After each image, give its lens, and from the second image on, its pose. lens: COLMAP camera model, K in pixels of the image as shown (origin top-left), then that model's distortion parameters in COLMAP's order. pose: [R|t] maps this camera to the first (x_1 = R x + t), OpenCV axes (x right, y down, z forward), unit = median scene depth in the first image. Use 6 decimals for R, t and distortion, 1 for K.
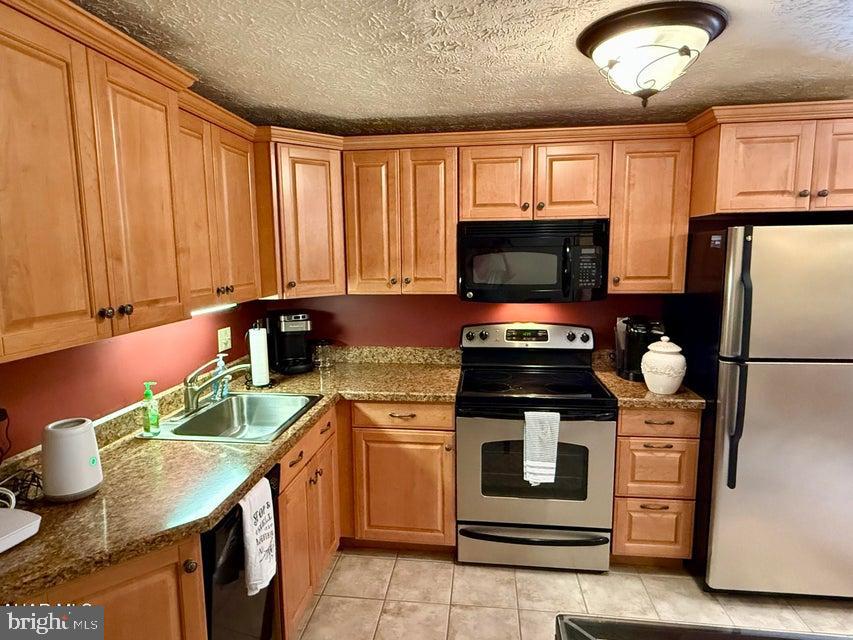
lens RADIAL K [[495.8, 0, 426.5], [0, 495.8, 320.0], [0, 0, 1]] dist [0.008942, -0.000318]
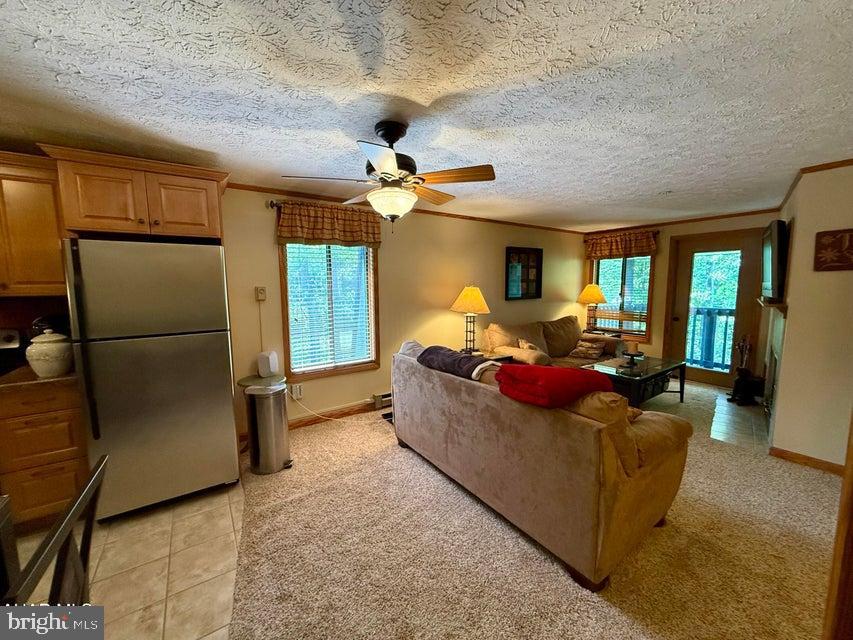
lens RADIAL K [[339.0, 0, 424.2], [0, 339.0, 319.6], [0, 0, 1]] dist [0.000585, -0.000459]
pose [[0.752106, -0.065031, 0.655826, 0.626683], [0.085927, 0.996301, 0.000250, 0.088311], [-0.653417, 0.056165, 0.754912, -0.229891]]
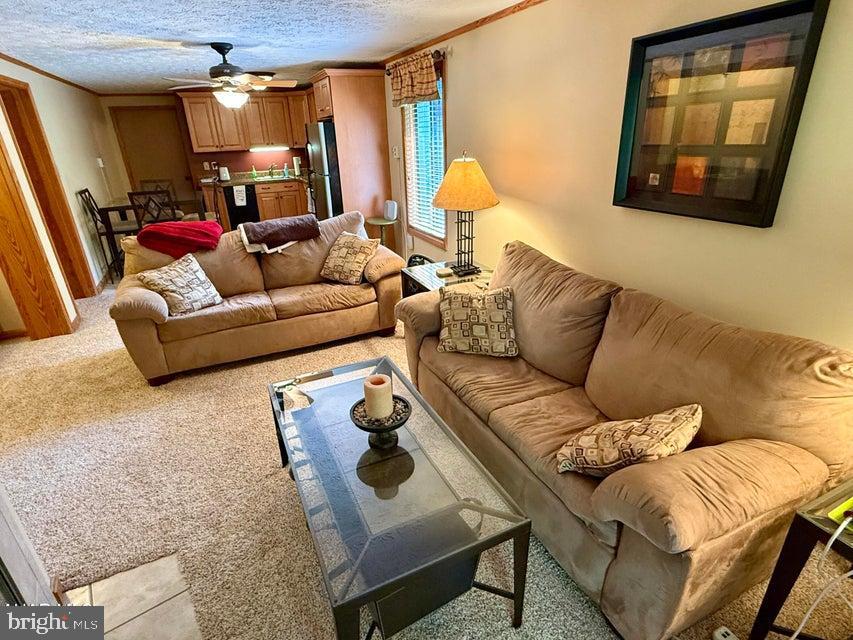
lens RADIAL K [[450.7, 0, 426.5], [0, 450.7, 320.0], [0, 0, 1]] dist [-0.003160, -0.000017]
pose [[0.524310, 0.326568, -0.786417, 2.983540], [-0.089505, 0.939557, 0.330487, -0.035700], [0.846810, -0.102889, 0.521849, 0.066712]]
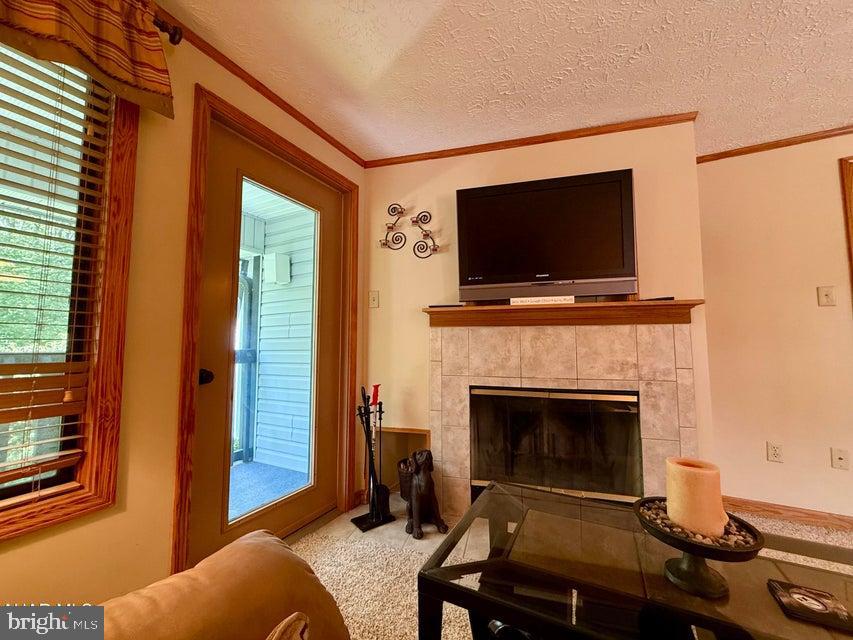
lens RADIAL K [[339.0, 0, 424.2], [0, 339.0, 319.6], [0, 0, 1]] dist [0.000585, -0.000459]
pose [[-0.932255, 0.037140, 0.359891, 2.559003], [0.058447, 0.997112, 0.048500, 0.111274], [-0.357050, 0.066248, -0.931733, 0.735792]]
